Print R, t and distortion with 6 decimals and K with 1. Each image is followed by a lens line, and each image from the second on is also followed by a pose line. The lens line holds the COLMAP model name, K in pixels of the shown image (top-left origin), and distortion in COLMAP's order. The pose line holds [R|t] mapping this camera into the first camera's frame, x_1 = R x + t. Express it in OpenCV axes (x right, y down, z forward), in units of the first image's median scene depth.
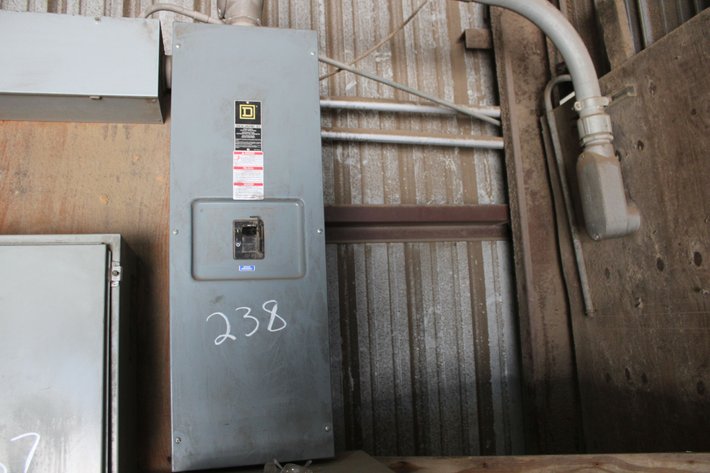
lens RADIAL K [[588.6, 0, 355.0], [0, 588.6, 236.5], [0, 0, 1]] dist [-0.165731, 0.152085]
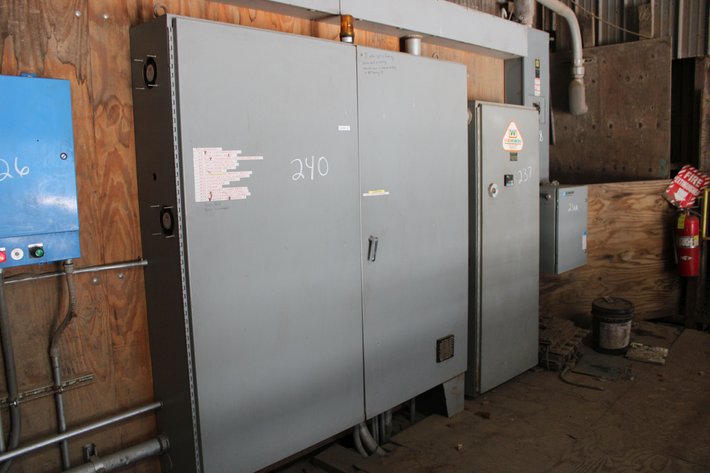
lens RADIAL K [[588.6, 0, 355.0], [0, 588.6, 236.5], [0, 0, 1]] dist [-0.165731, 0.152085]
pose [[0.853627, -0.038436, 0.519465, -1.867368], [-0.103244, 0.965003, 0.241060, 0.012434], [-0.510550, -0.259407, 0.819784, -0.809047]]
